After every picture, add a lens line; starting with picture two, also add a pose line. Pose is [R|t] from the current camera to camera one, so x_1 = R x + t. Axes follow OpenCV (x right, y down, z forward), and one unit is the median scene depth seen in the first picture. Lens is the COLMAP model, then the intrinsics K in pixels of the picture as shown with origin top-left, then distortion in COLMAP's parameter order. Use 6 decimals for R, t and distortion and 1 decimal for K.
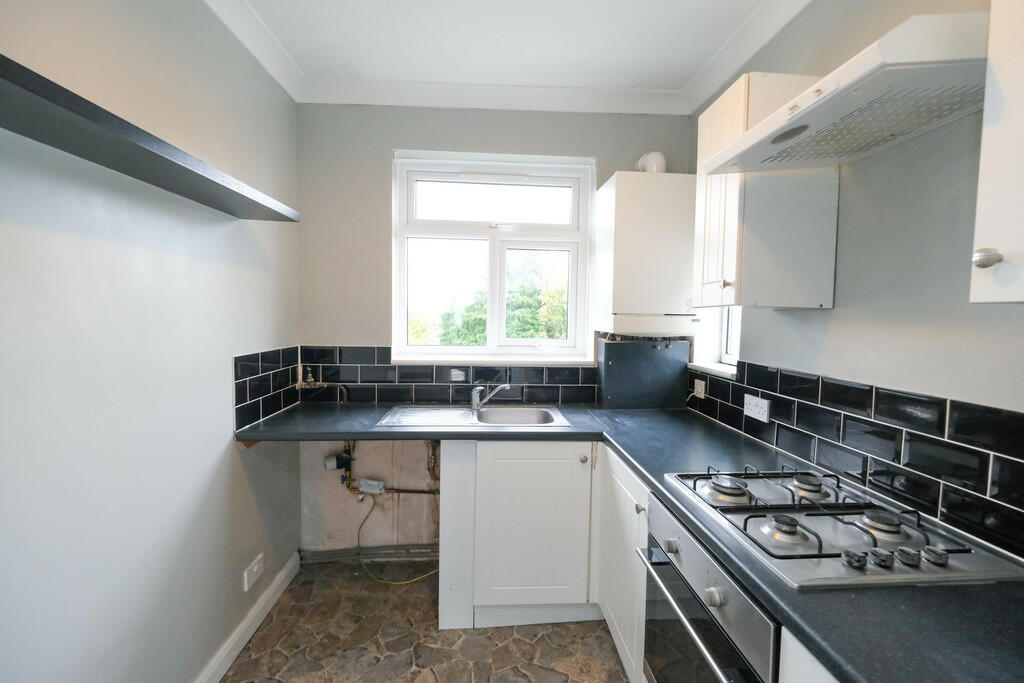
lens RADIAL K [[442.5, 0, 514.2], [0, 442.5, 342.7], [0, 0, 1]] dist [-0.007035, 0.001118]
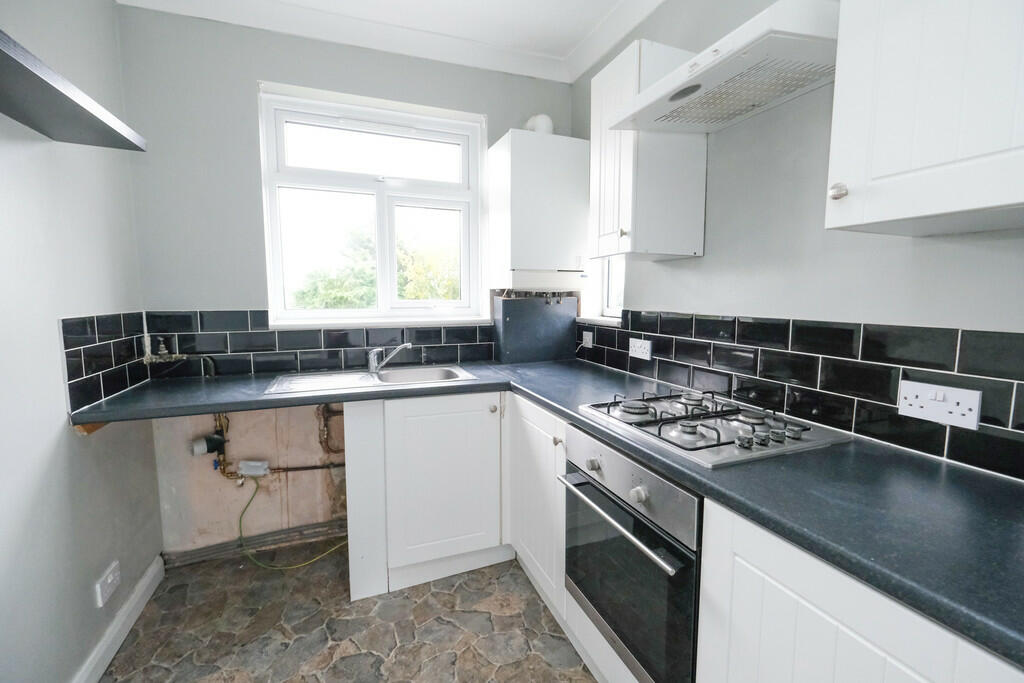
lens RADIAL K [[442.5, 0, 518.8], [0, 442.5, 340.9], [0, 0, 1]] dist [-0.007035, 0.001118]
pose [[0.952263, -0.047671, 0.301532, -0.088634], [0.033601, 0.998098, 0.051681, 0.052912], [-0.303423, -0.039083, 0.952054, 0.005816]]
